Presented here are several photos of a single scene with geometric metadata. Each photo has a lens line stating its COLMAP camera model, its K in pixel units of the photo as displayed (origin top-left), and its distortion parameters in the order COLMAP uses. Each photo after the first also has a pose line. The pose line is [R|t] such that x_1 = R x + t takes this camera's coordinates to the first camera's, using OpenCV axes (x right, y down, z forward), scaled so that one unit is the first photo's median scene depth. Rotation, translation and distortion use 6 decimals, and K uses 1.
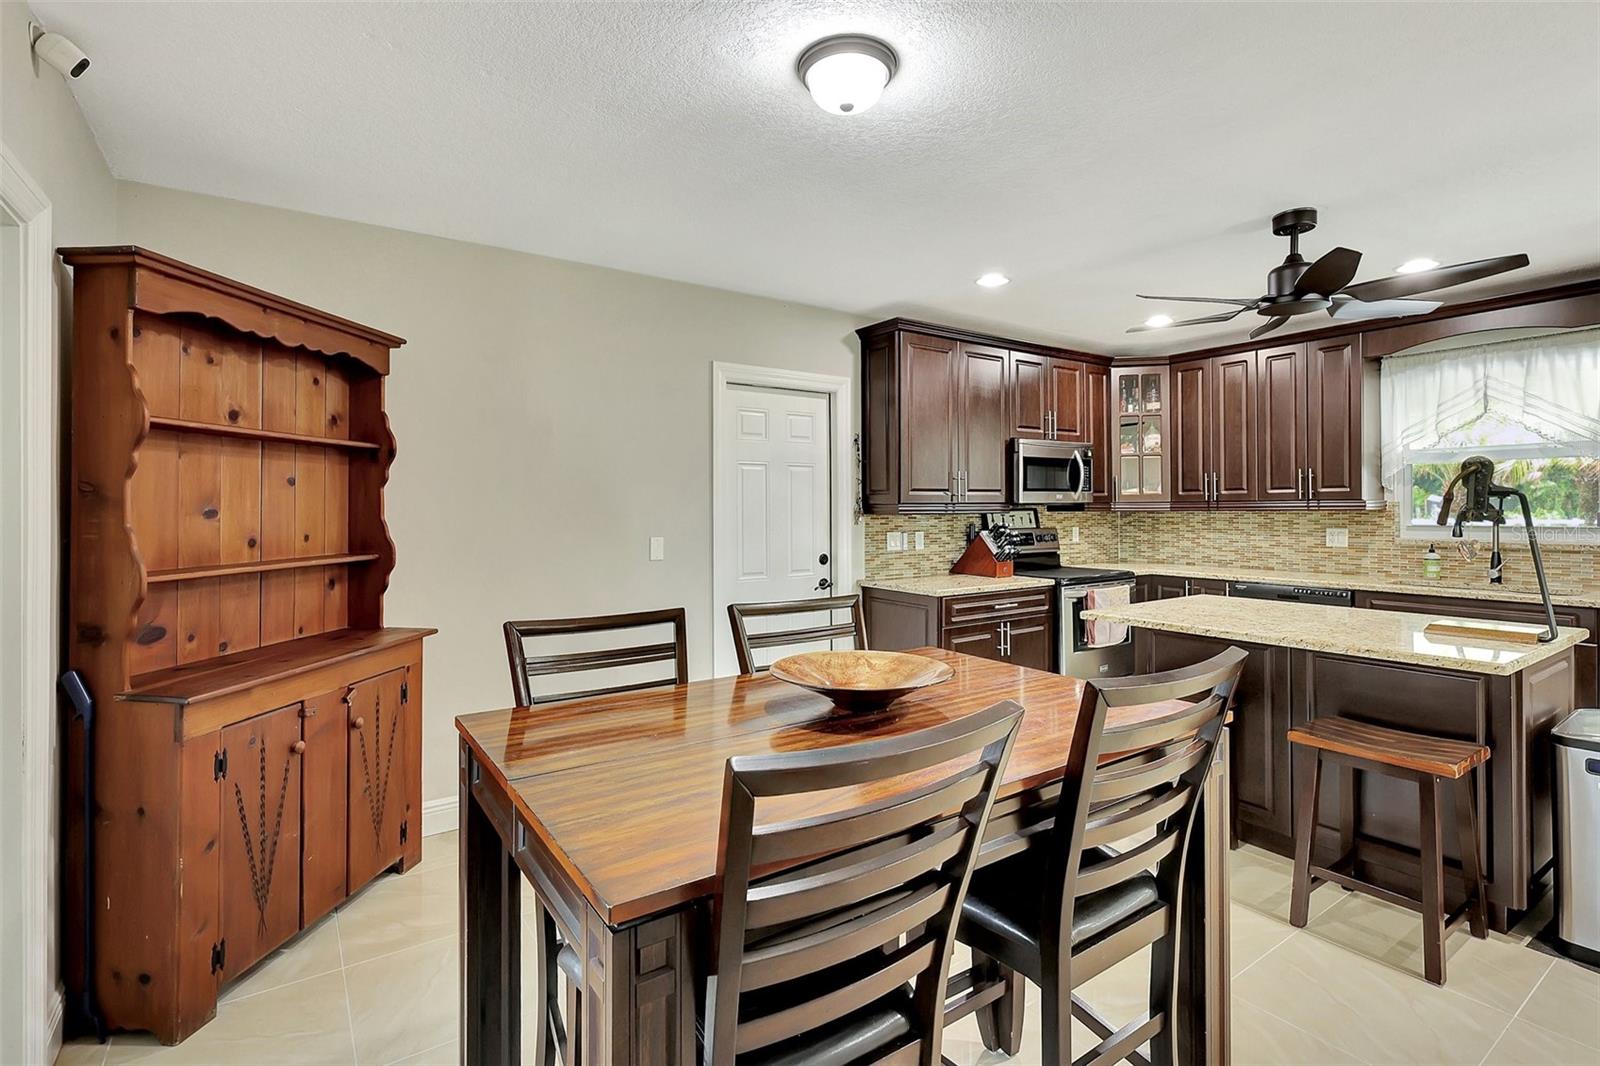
lens RADIAL K [[743.5, 0, 801.9], [0, 743.5, 512.5], [0, 0, 1]] dist [0.000447, -0.000437]
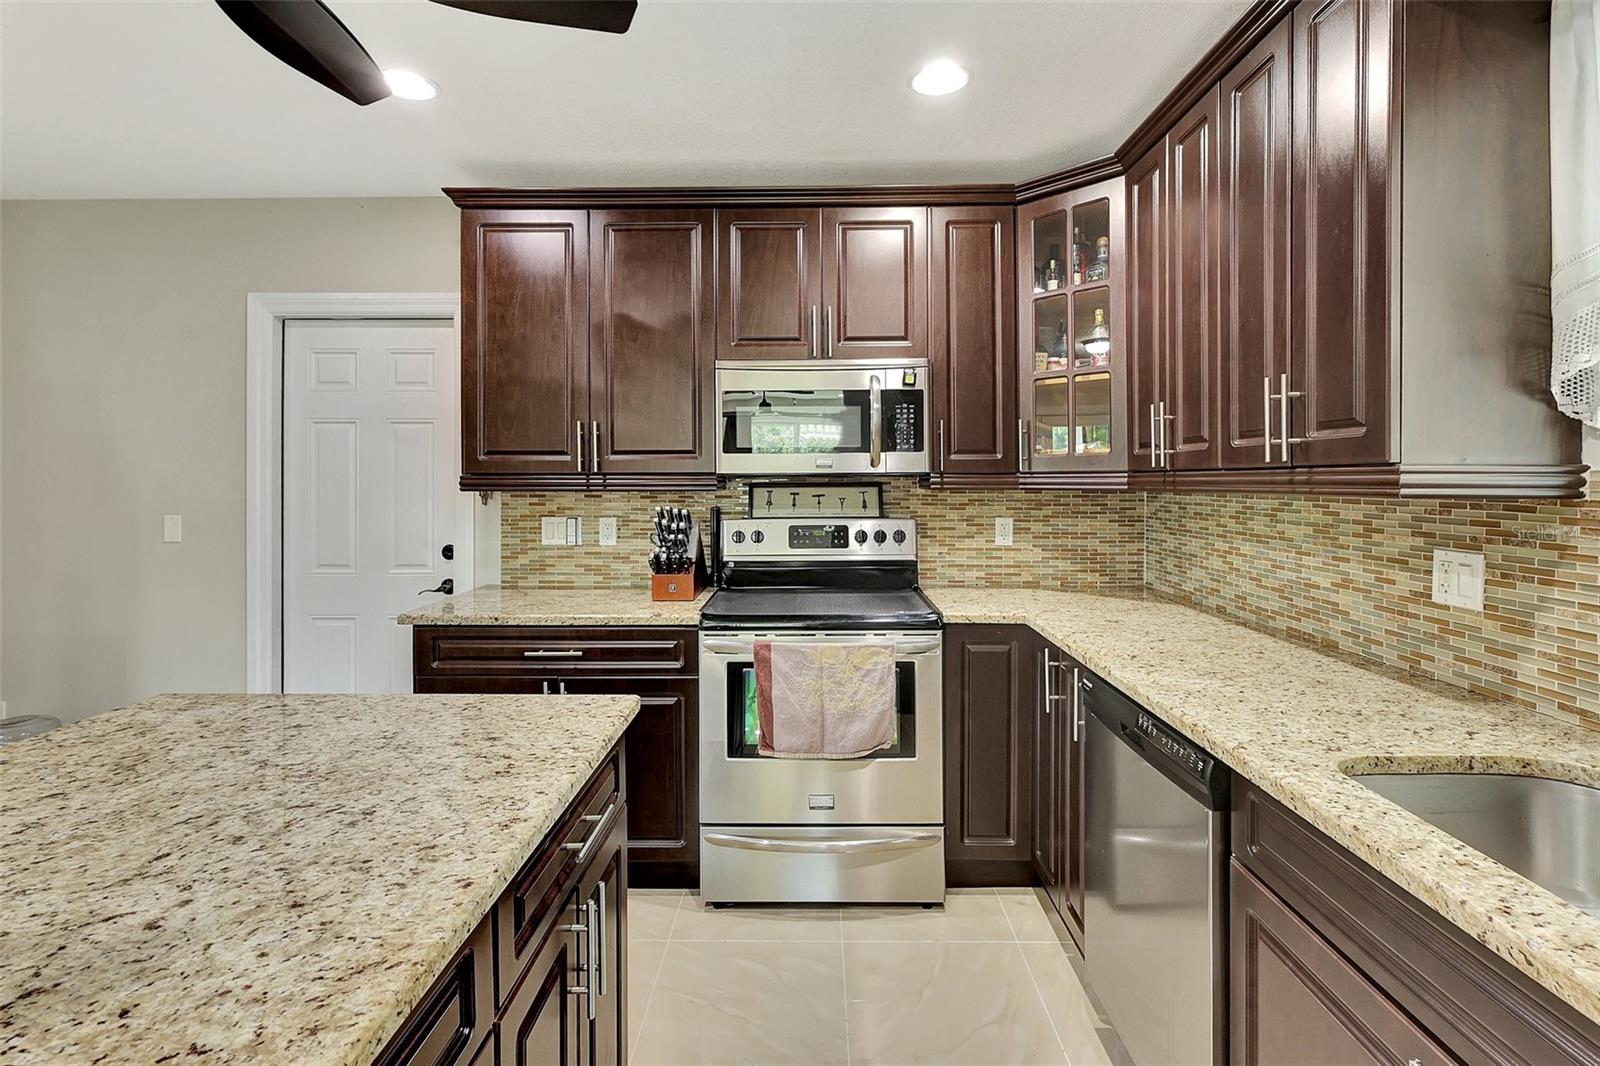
lens RADIAL K [[760.7, 0, 805.4], [0, 760.7, 482.3], [0, 0, 1]] dist [-0.000978, -0.000052]
pose [[0.815072, 0.007270, -0.579314, 0.688506], [-0.006887, 0.999972, 0.002860, -0.007950], [0.579319, 0.001658, 0.815099, 0.567305]]
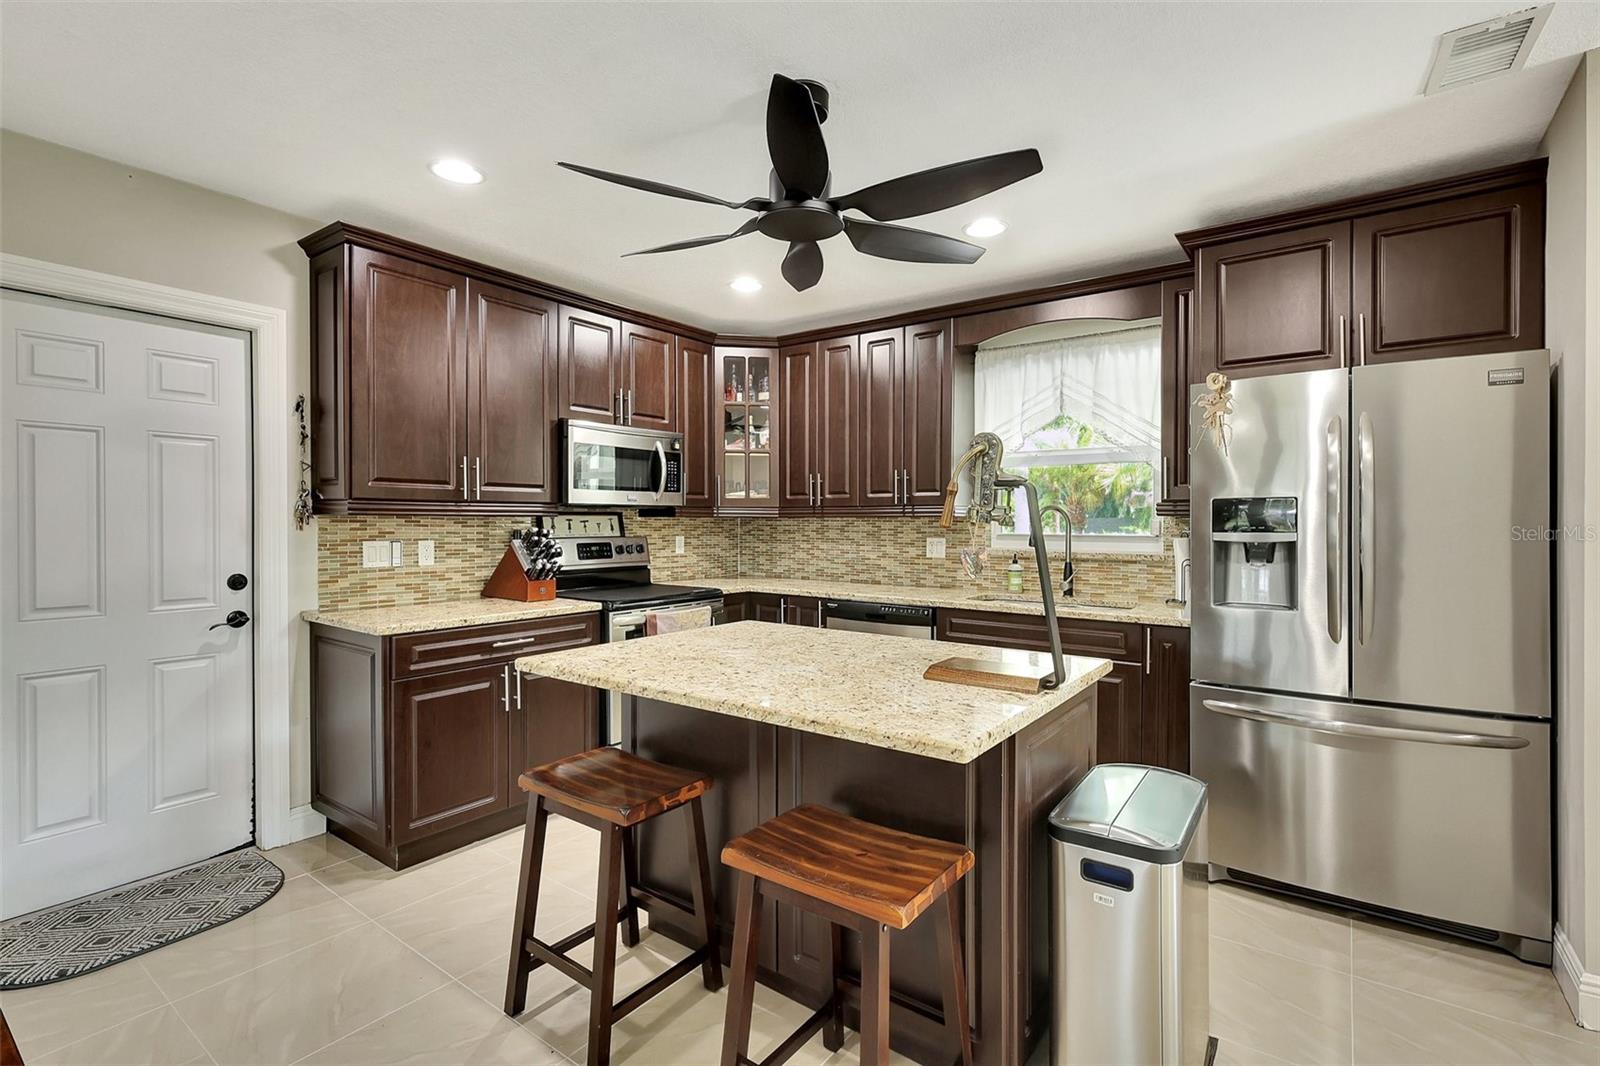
lens RADIAL K [[739.6, 0, 800.0], [0, 739.6, 533.0], [0, 0, 1]] dist [0.001003, 0.000076]
pose [[0.944904, 0.004621, 0.327314, 0.269592], [-0.008059, 0.999926, 0.009147, 0.009060], [-0.327247, -0.011281, 0.944871, 0.202221]]
